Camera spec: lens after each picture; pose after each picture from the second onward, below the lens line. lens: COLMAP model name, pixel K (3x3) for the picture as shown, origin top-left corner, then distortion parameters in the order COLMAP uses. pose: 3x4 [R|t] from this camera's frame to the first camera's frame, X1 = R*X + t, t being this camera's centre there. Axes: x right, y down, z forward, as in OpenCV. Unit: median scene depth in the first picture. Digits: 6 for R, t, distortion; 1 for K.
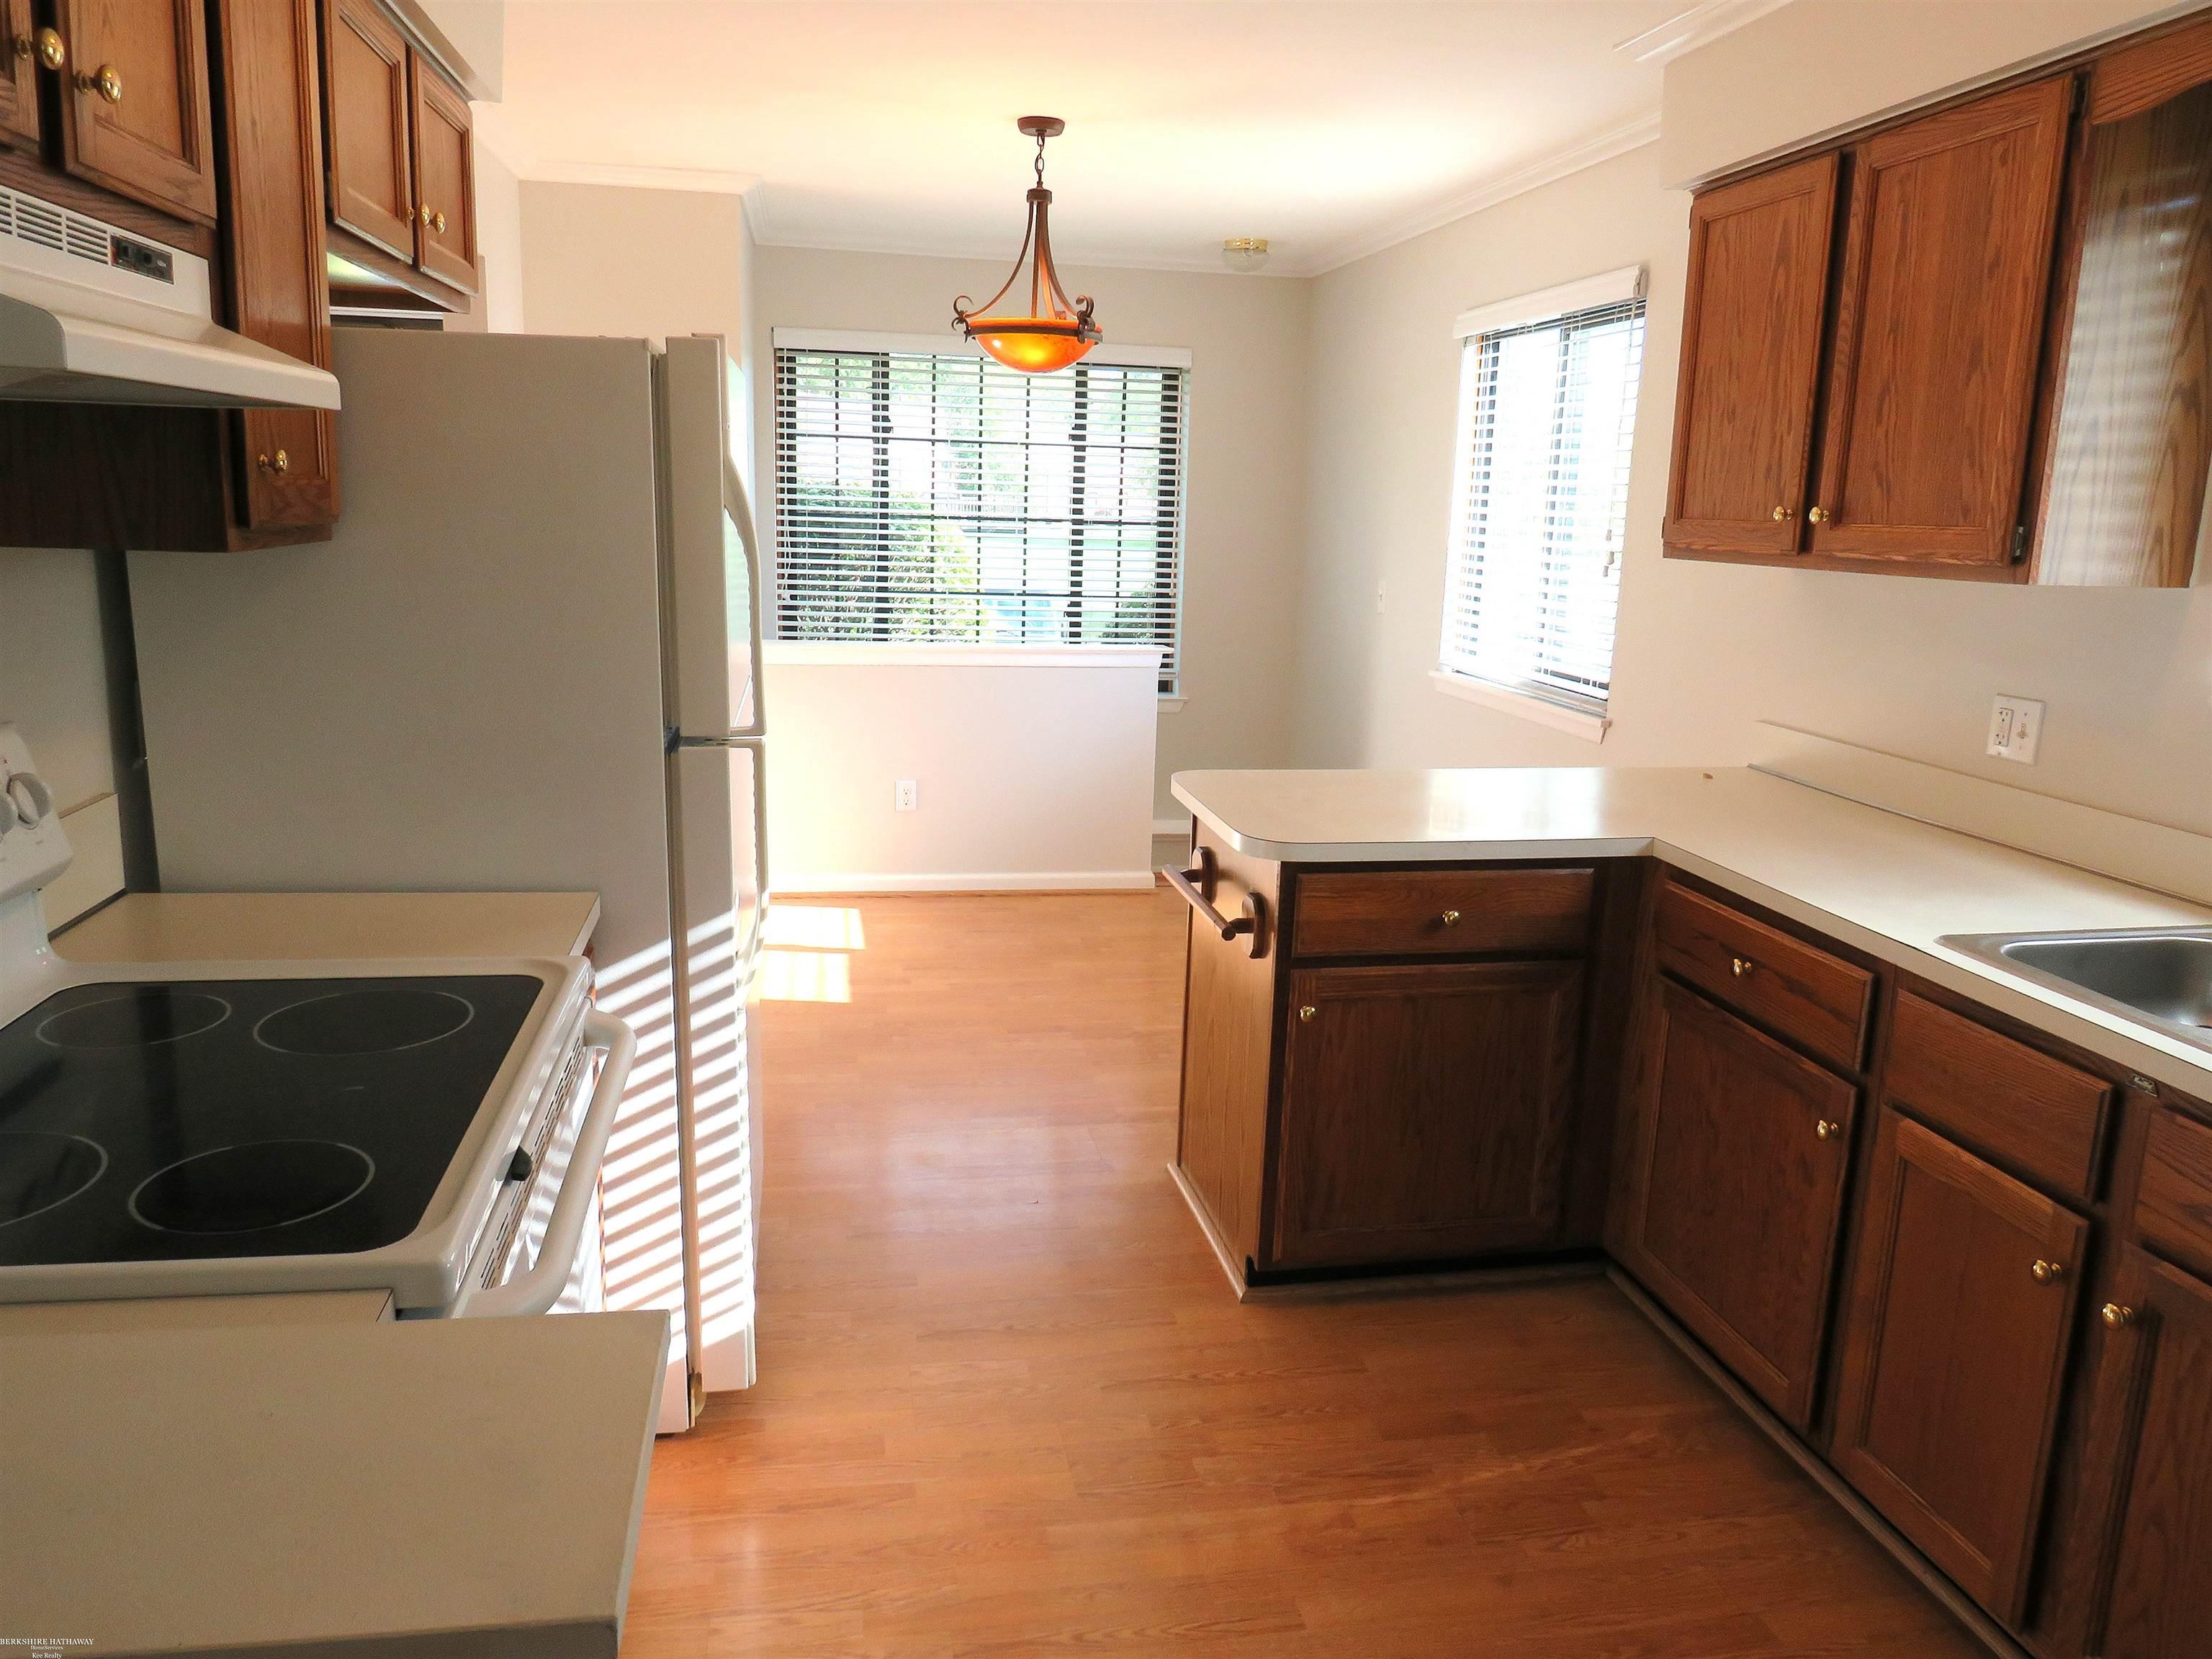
lens RADIAL K [[1641.2, 0, 1106.0], [0, 1641.2, 829.5], [0, 0, 1]] dist [-0.032129, -0.004723]
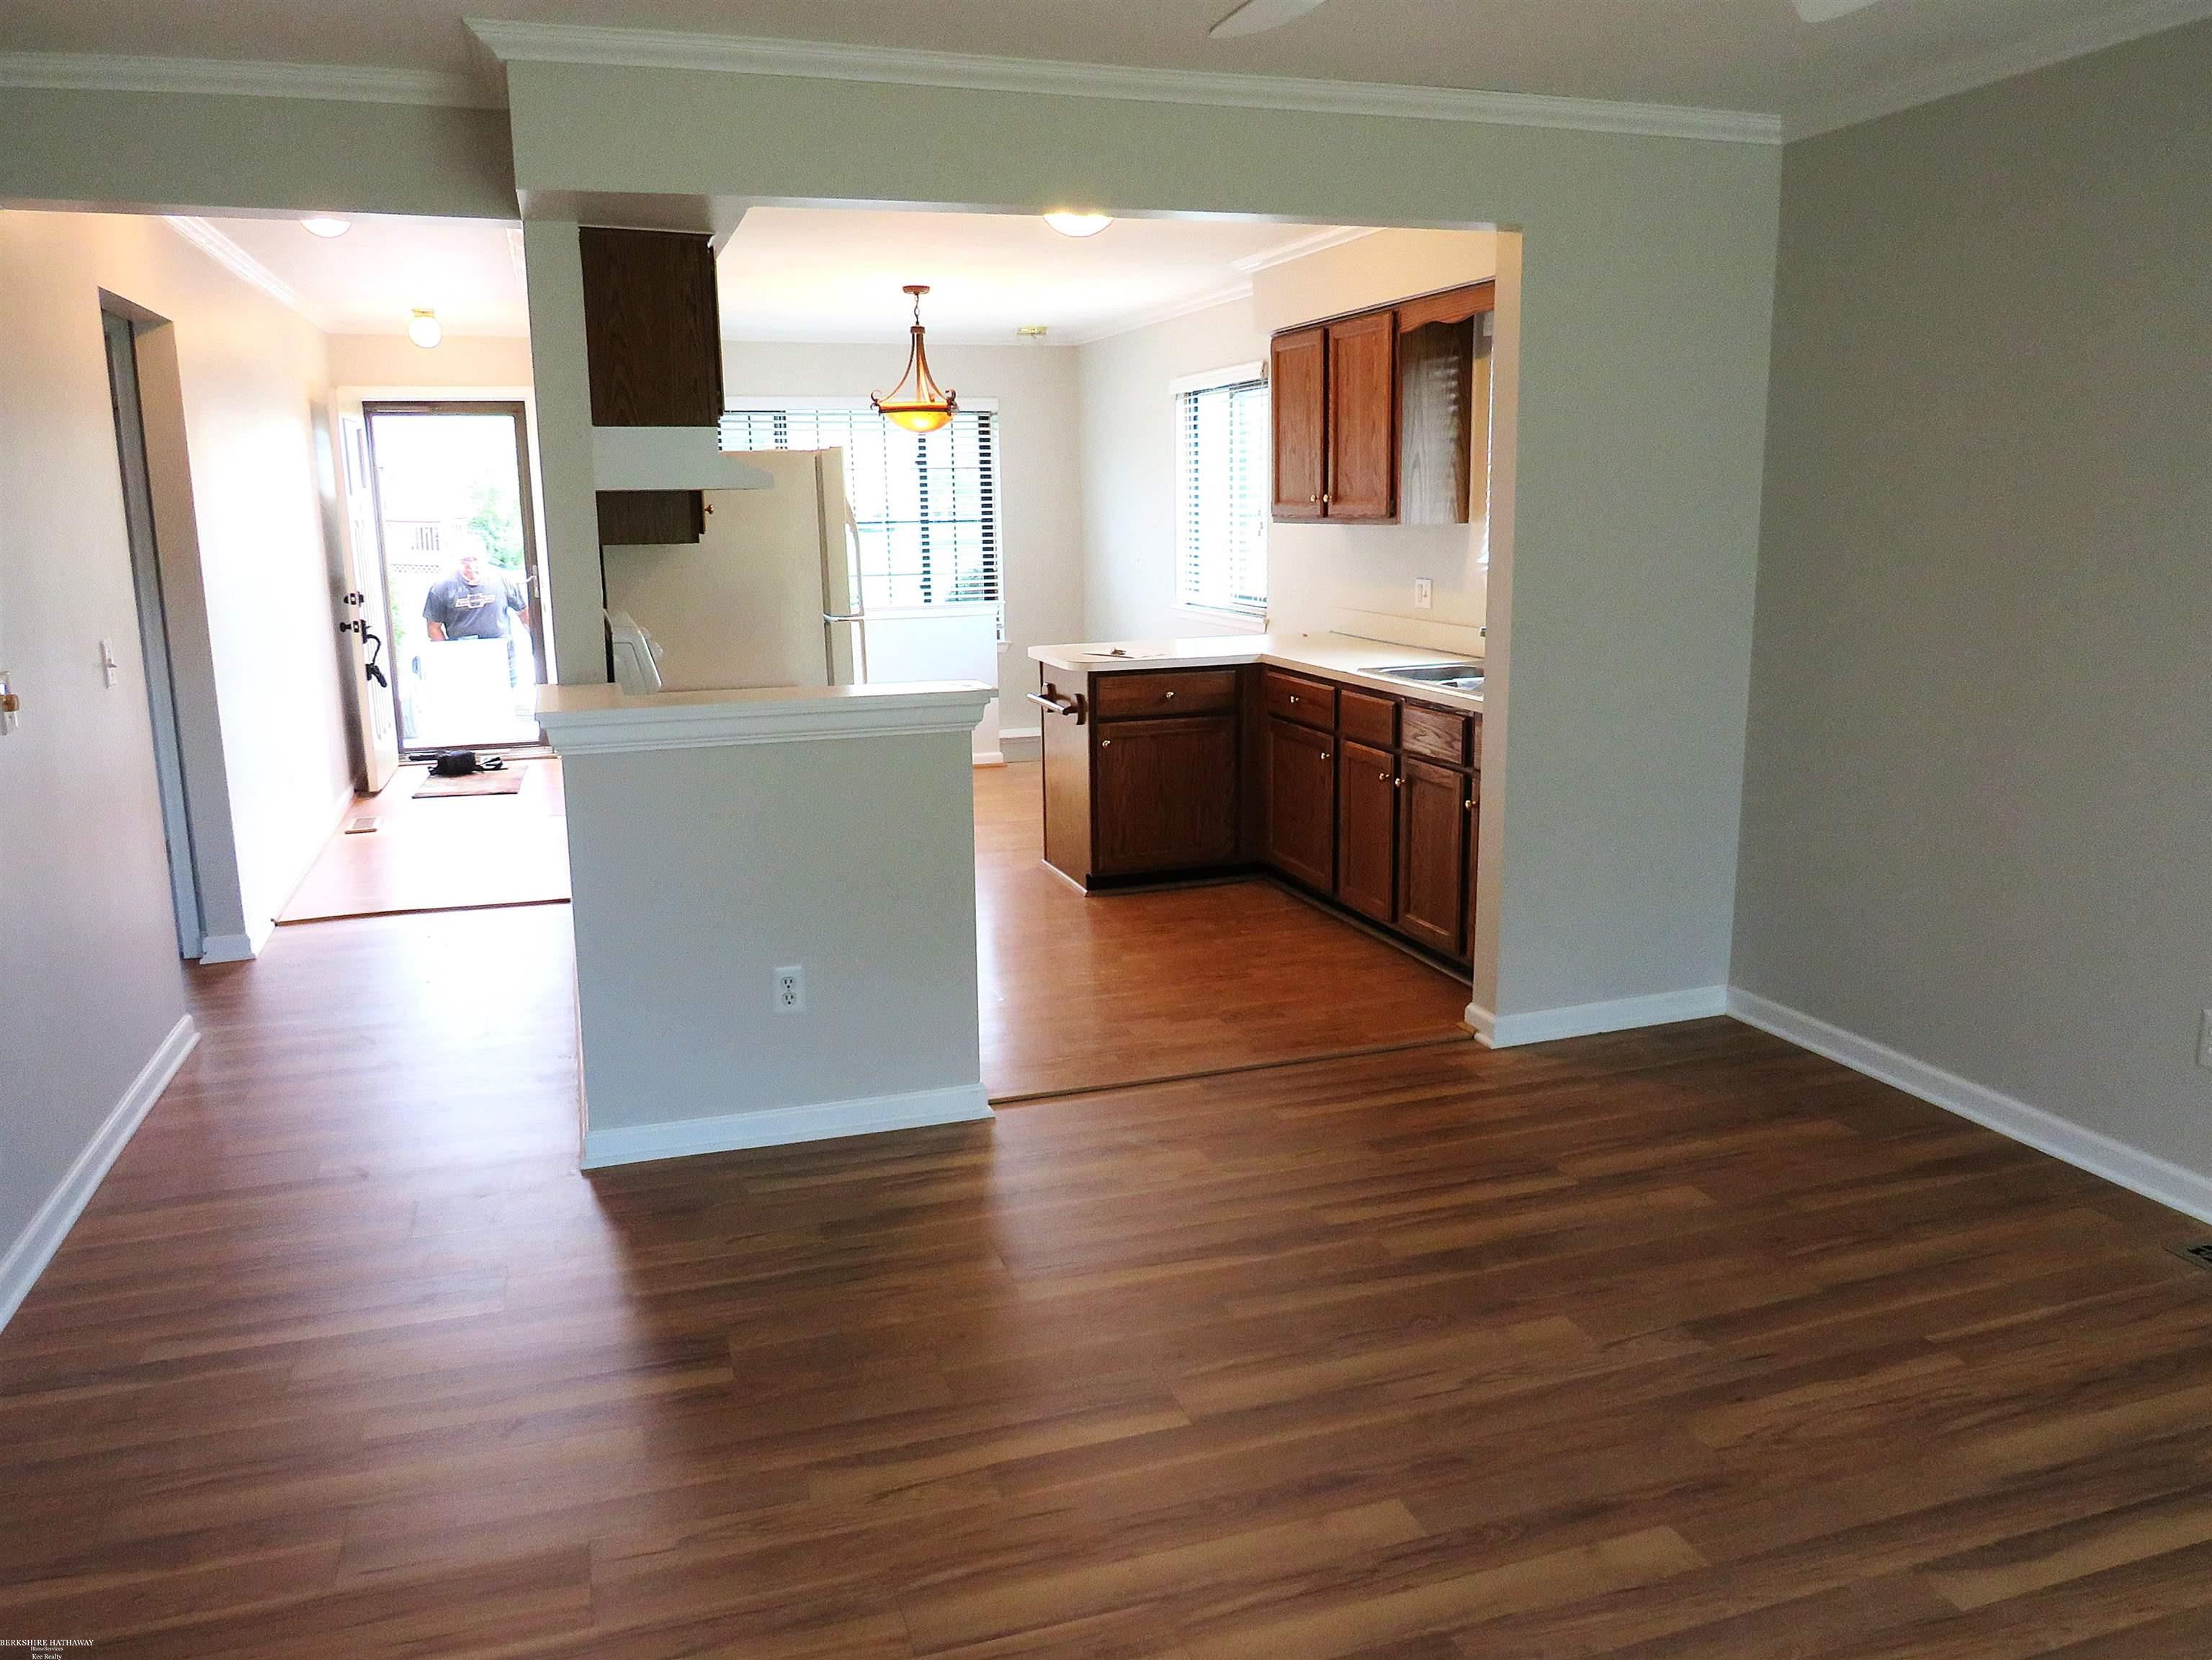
lens RADIAL K [[1636.8, 0, 1106.0], [0, 1636.8, 830.0], [0, 0, 1]] dist [-0.069577, 0.000244]
pose [[0.989621, -0.071710, 0.124528, -0.127117], [0.071390, 0.997424, 0.007034, 0.178000], [-0.124712, 0.001929, 0.992191, -0.938850]]
